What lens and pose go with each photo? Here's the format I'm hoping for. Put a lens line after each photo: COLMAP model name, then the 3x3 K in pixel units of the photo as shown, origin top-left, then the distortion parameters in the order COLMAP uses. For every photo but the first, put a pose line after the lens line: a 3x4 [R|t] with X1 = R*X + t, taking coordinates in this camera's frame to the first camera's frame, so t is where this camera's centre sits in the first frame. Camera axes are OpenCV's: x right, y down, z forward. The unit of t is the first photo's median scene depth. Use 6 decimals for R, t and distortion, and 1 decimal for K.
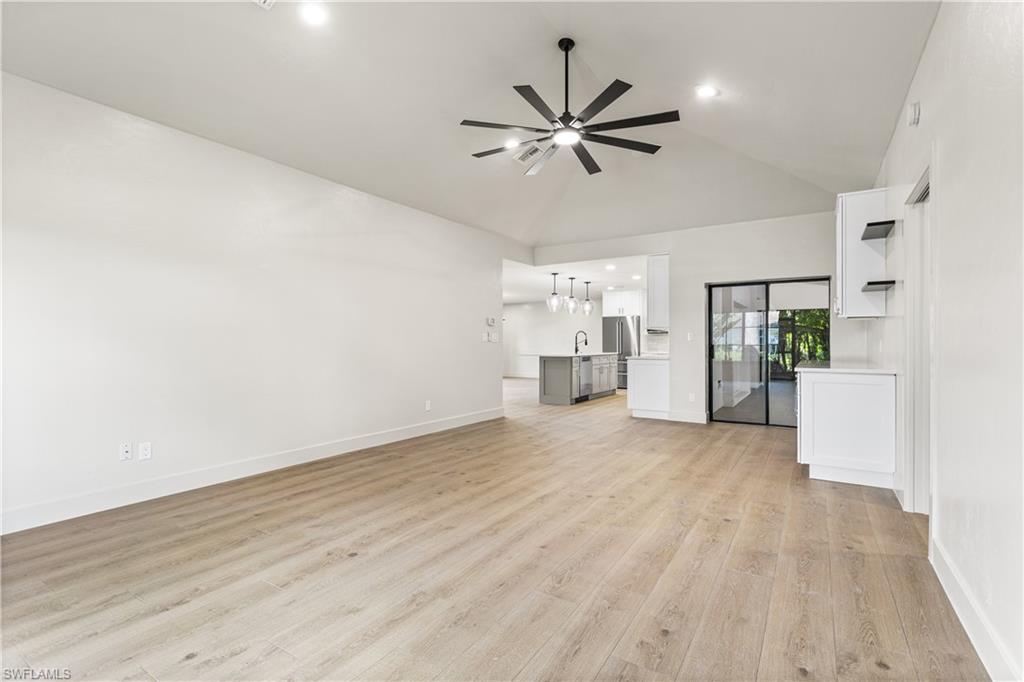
lens RADIAL K [[477.2, 0, 517.8], [0, 477.2, 333.8], [0, 0, 1]] dist [0.000775, -0.000094]
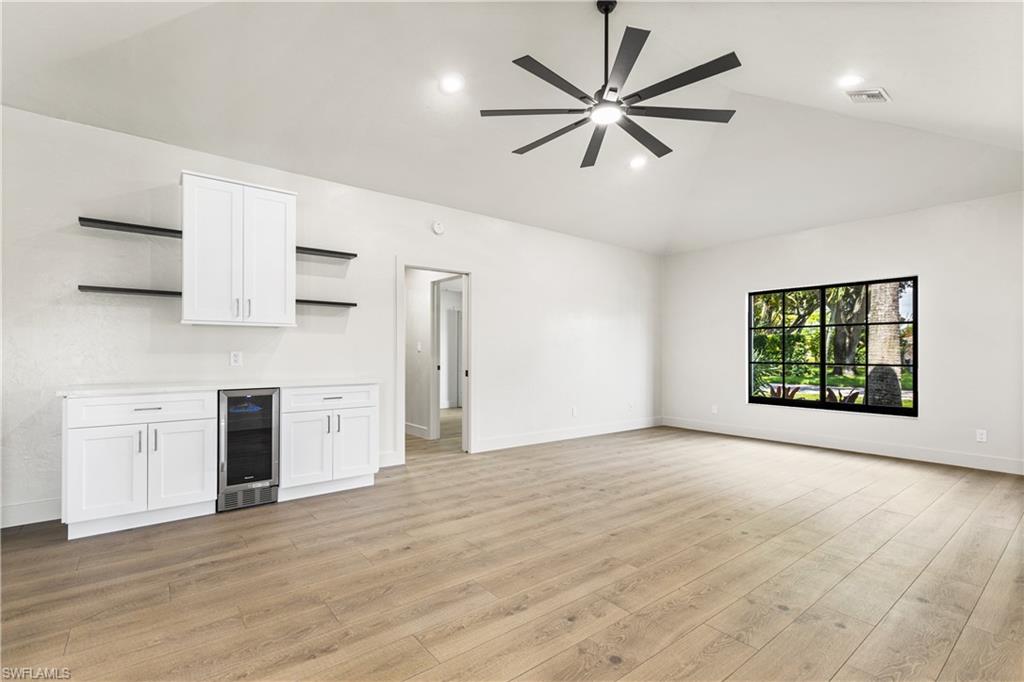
lens RADIAL K [[472.2, 0, 510.4], [0, 472.2, 340.3], [0, 0, 1]] dist [0.000721, -0.000430]
pose [[-0.942768, 0.006041, 0.333394, -0.020046], [-0.008683, 0.999052, -0.042656, 0.030756], [-0.333336, -0.043110, -0.941822, 2.028214]]
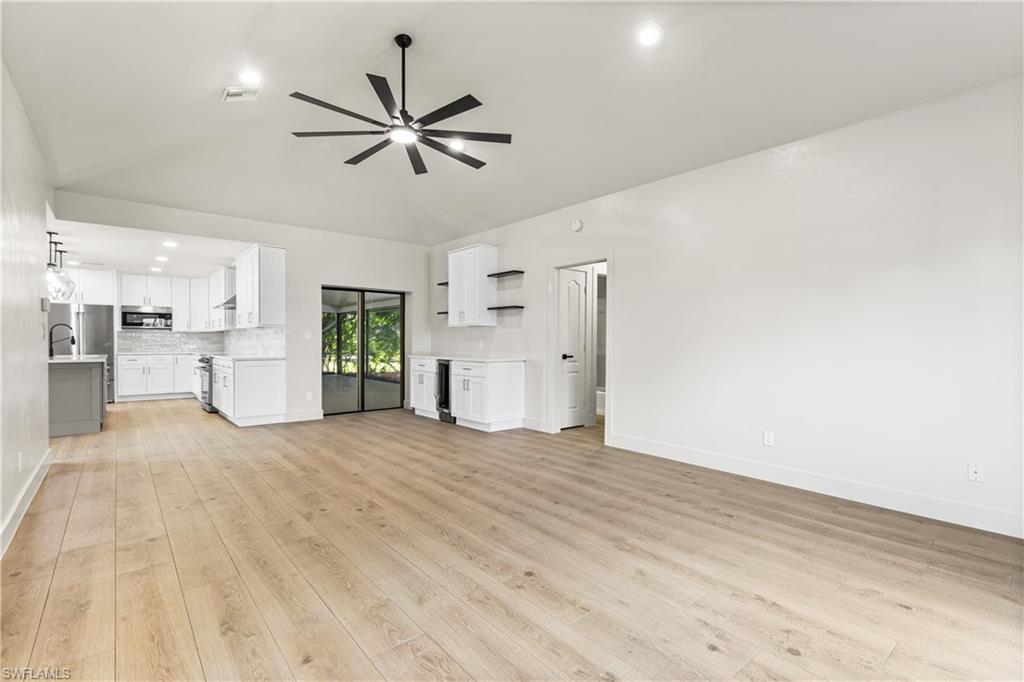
lens RADIAL K [[467.8, 0, 516.0], [0, 467.8, 349.1], [0, 0, 1]] dist [0.002471, 0.000259]
pose [[0.295973, -0.016541, 0.955053, -0.835446], [-0.020367, 0.999513, 0.023623, 0.003588], [-0.954979, -0.026443, 0.295492, 0.527768]]
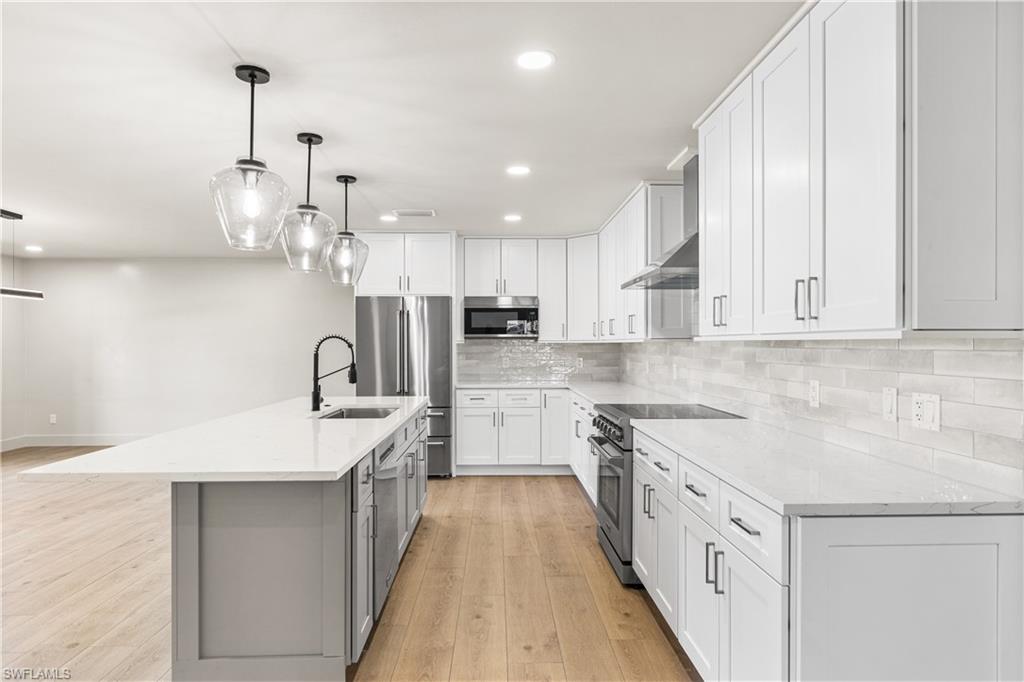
lens RADIAL K [[582.5, 0, 512.0], [0, 582.5, 341.0], [0, 0, 1]] dist [0.000009, 0.000038]
pose [[0.831728, -0.000183, 0.555183, 0.067969], [-0.007976, 0.999893, 0.012279, -0.019623], [-0.555126, -0.014640, 0.831638, 1.740996]]
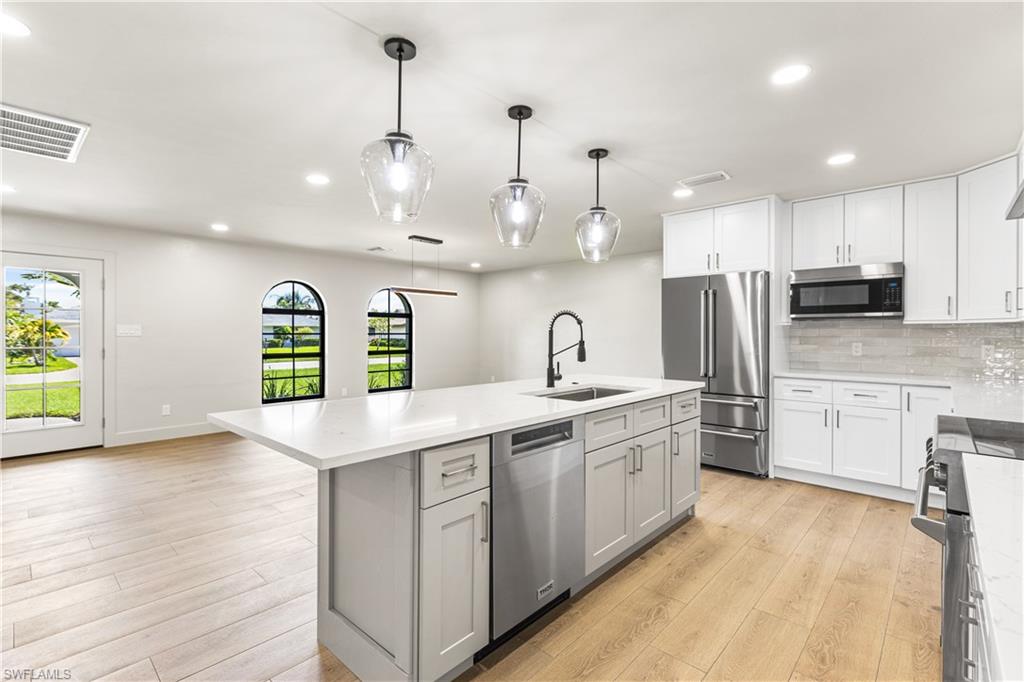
lens RADIAL K [[469.6, 0, 513.8], [0, 469.6, 334.4], [0, 0, 1]] dist [0.000835, 0.000371]
pose [[0.983771, 0.001329, -0.179425, 0.411742], [0.002435, 0.999782, 0.020756, 0.005812], [0.179413, -0.020856, 0.983553, 1.943669]]
